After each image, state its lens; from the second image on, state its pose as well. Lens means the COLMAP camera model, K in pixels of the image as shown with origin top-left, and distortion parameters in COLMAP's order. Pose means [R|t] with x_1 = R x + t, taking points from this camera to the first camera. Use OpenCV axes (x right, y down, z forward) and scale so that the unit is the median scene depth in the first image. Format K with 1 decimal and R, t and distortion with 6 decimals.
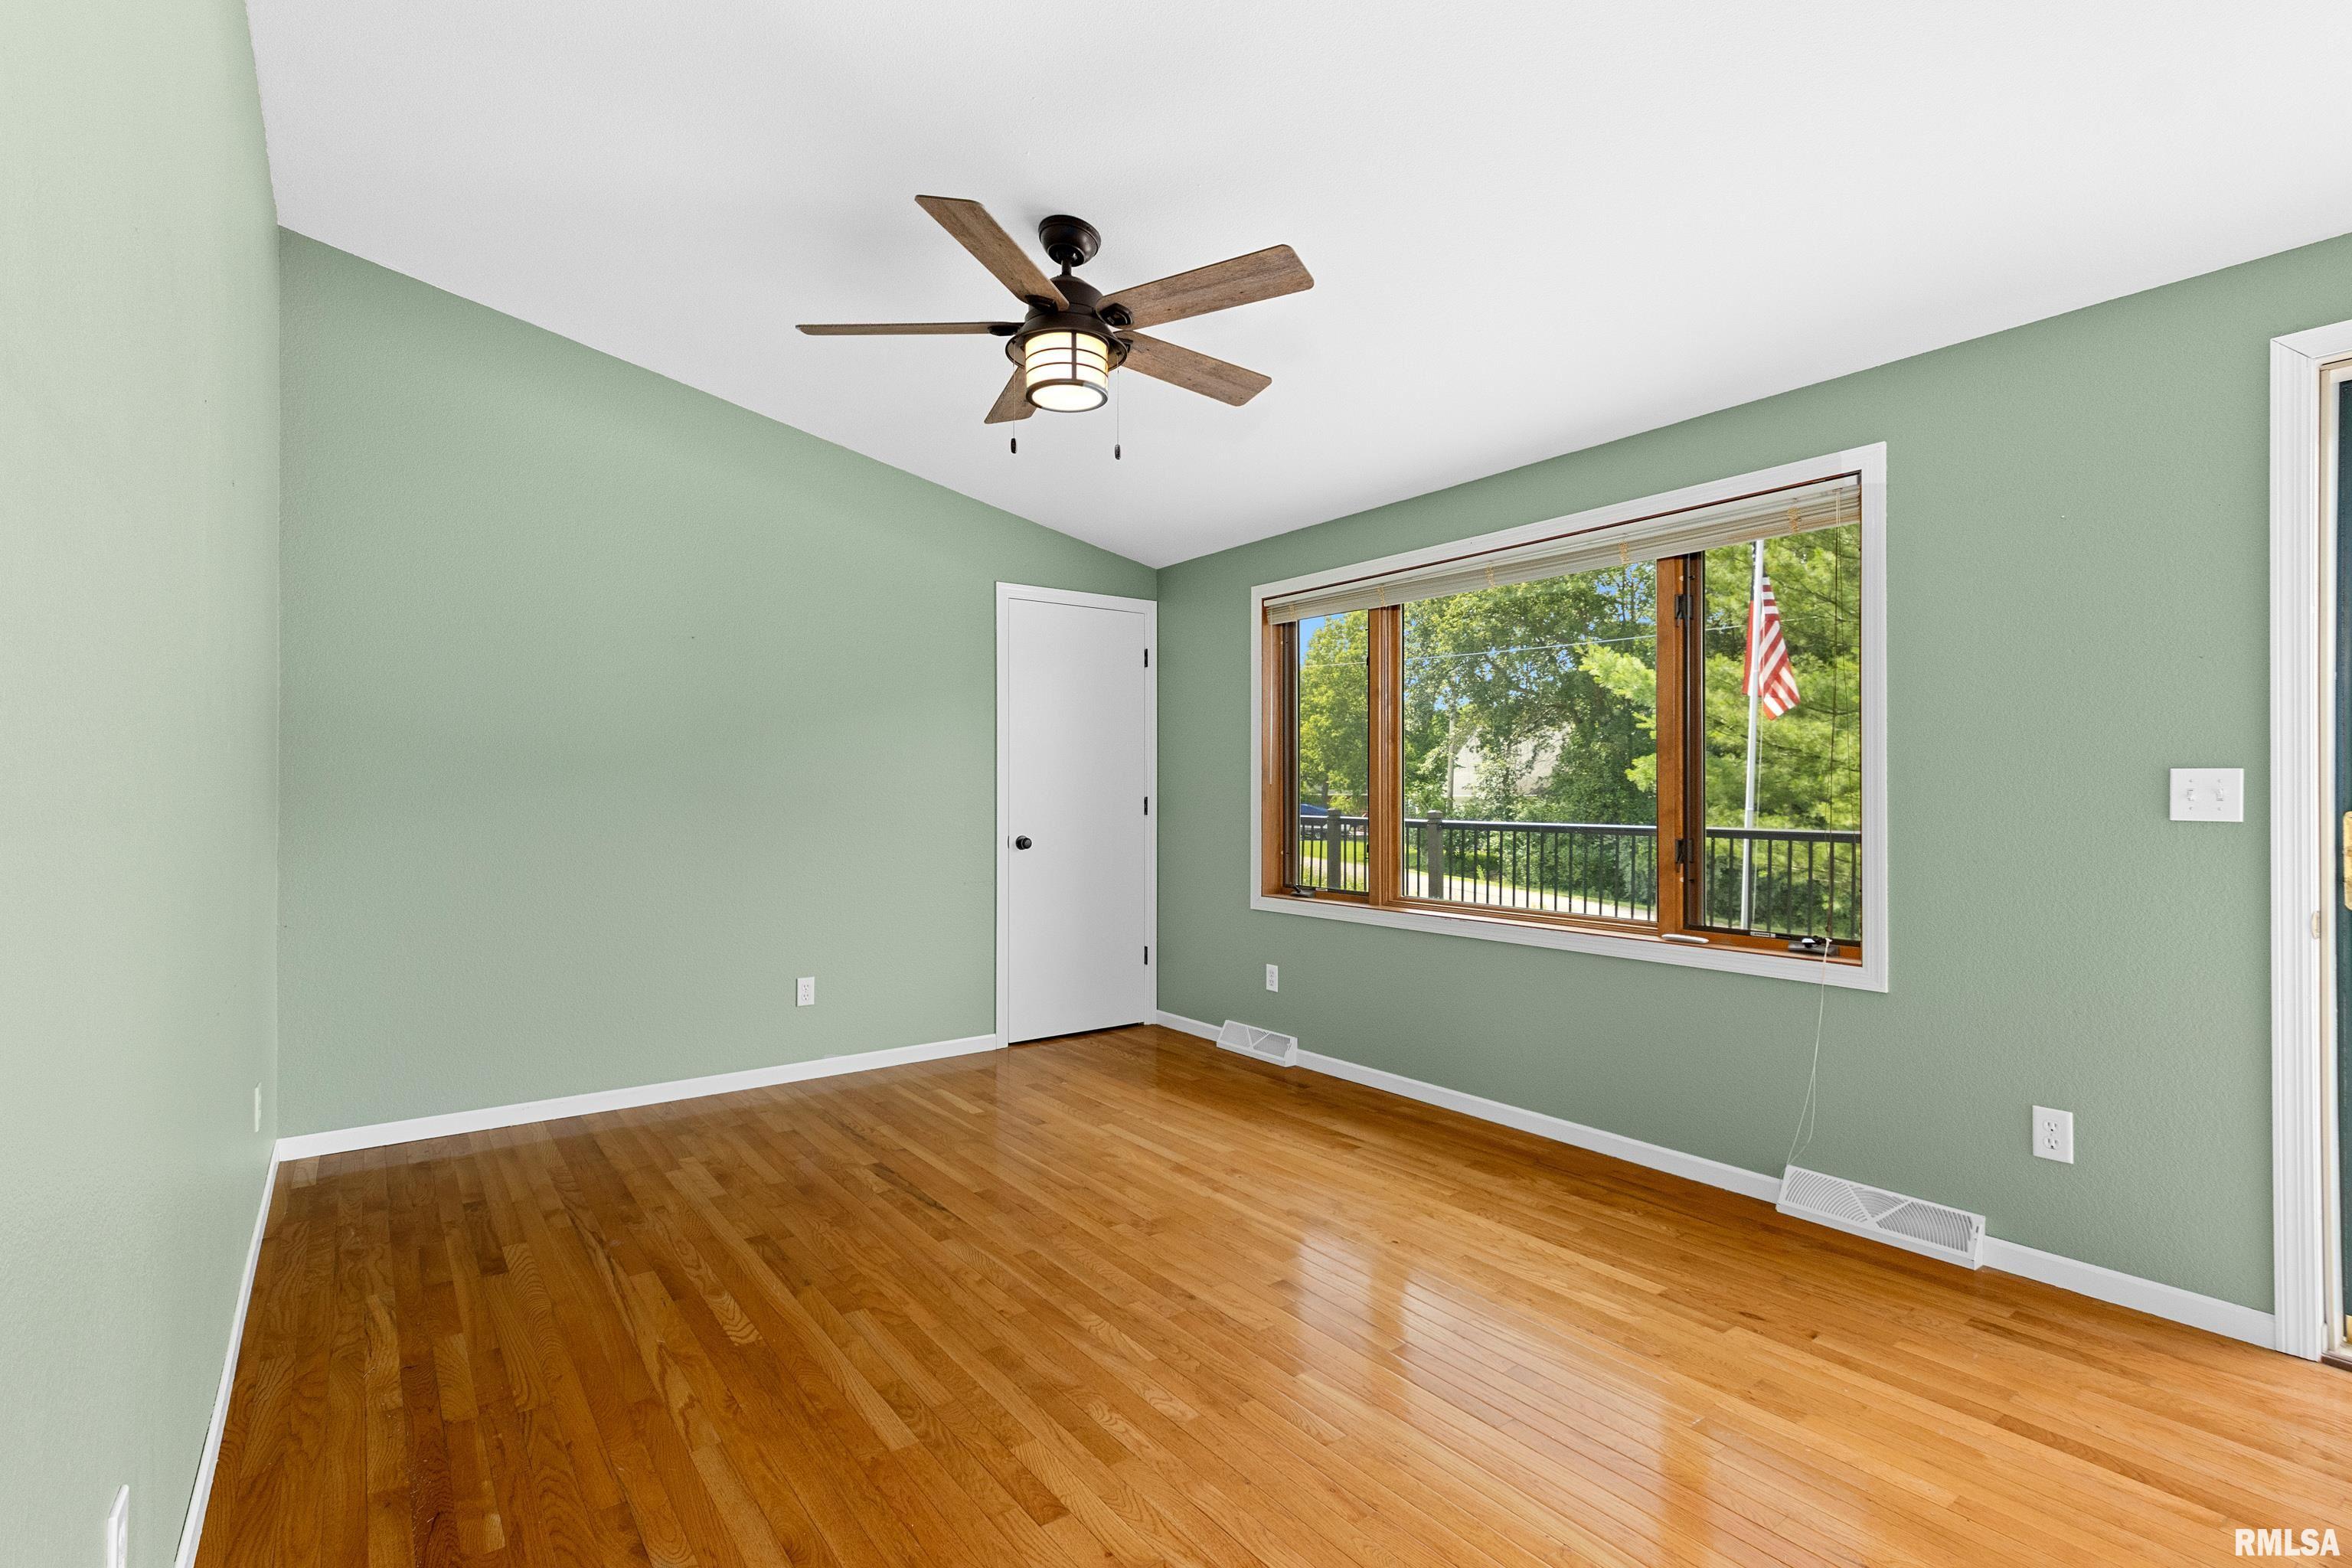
lens RADIAL K [[1094.9, 0, 1168.3], [0, 1094.9, 783.9], [0, 0, 1]] dist [0.002763, -0.001310]
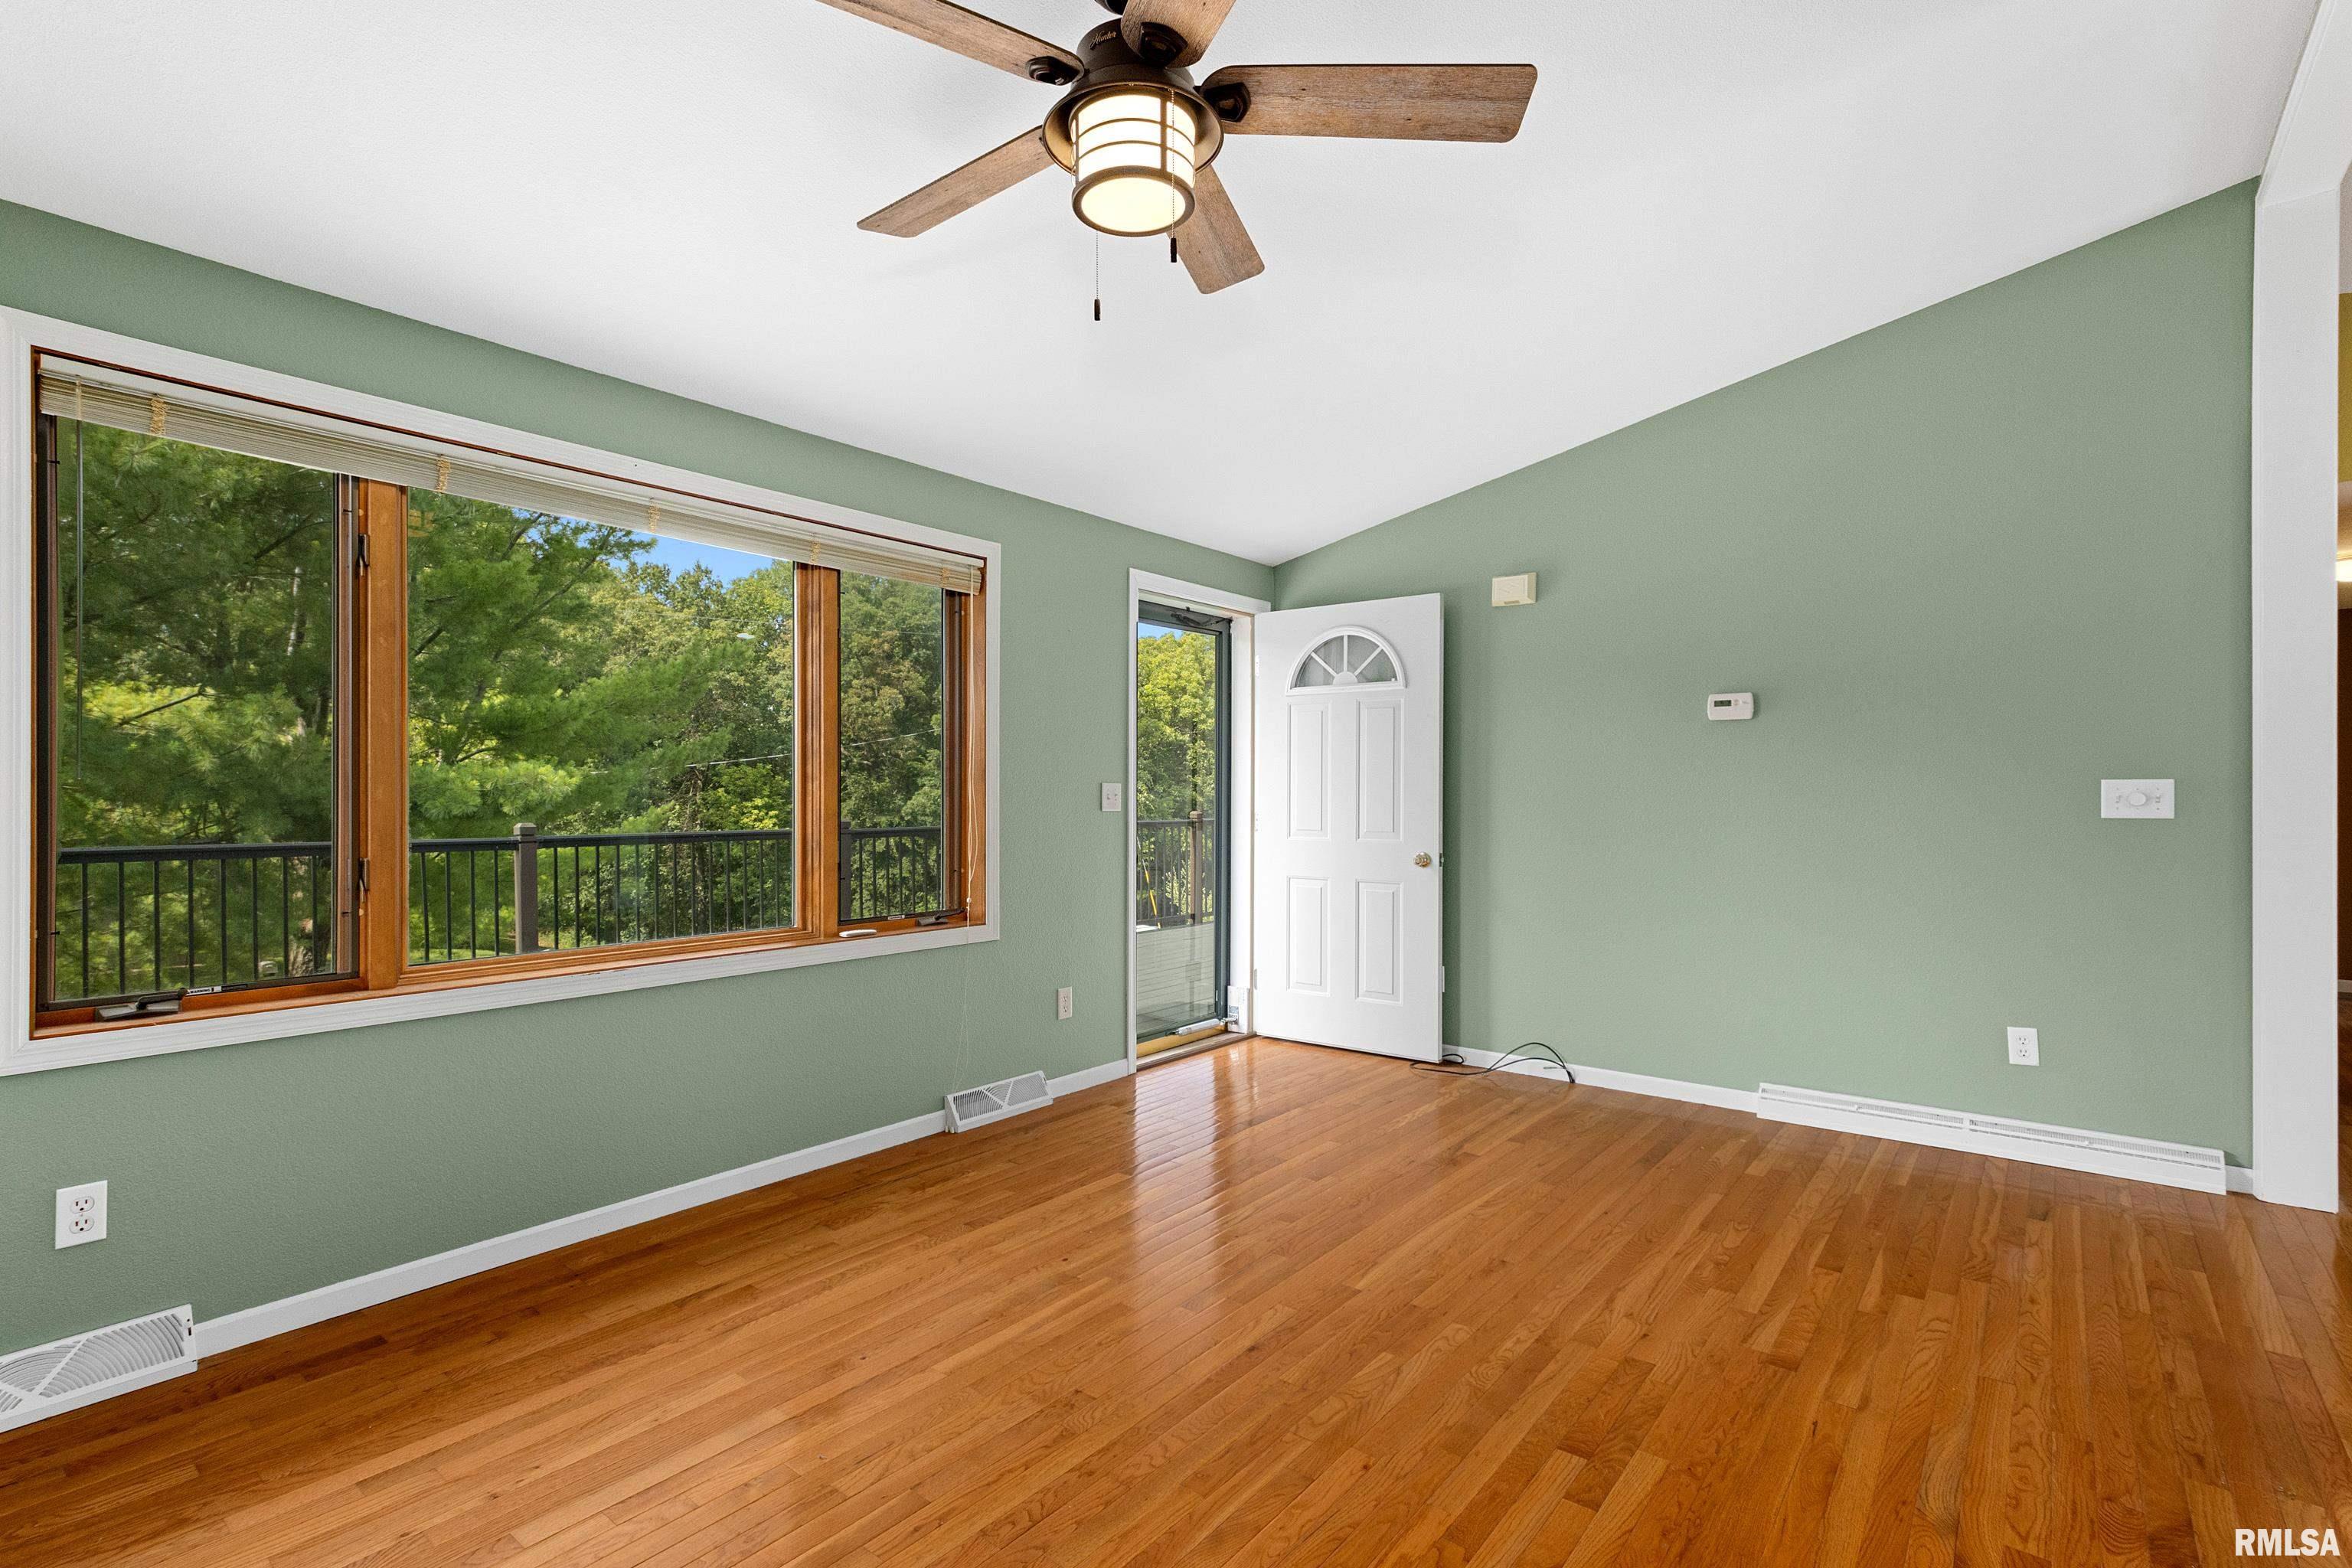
lens RADIAL K [[1094.9, 0, 1157.1], [0, 1094.9, 800.2], [0, 0, 1]] dist [0.002763, -0.001310]
pose [[-0.244646, -0.005507, 0.969597, -0.787707], [-0.008180, 0.999960, 0.003616, 0.006624], [-0.969578, -0.007047, -0.244681, 1.215590]]
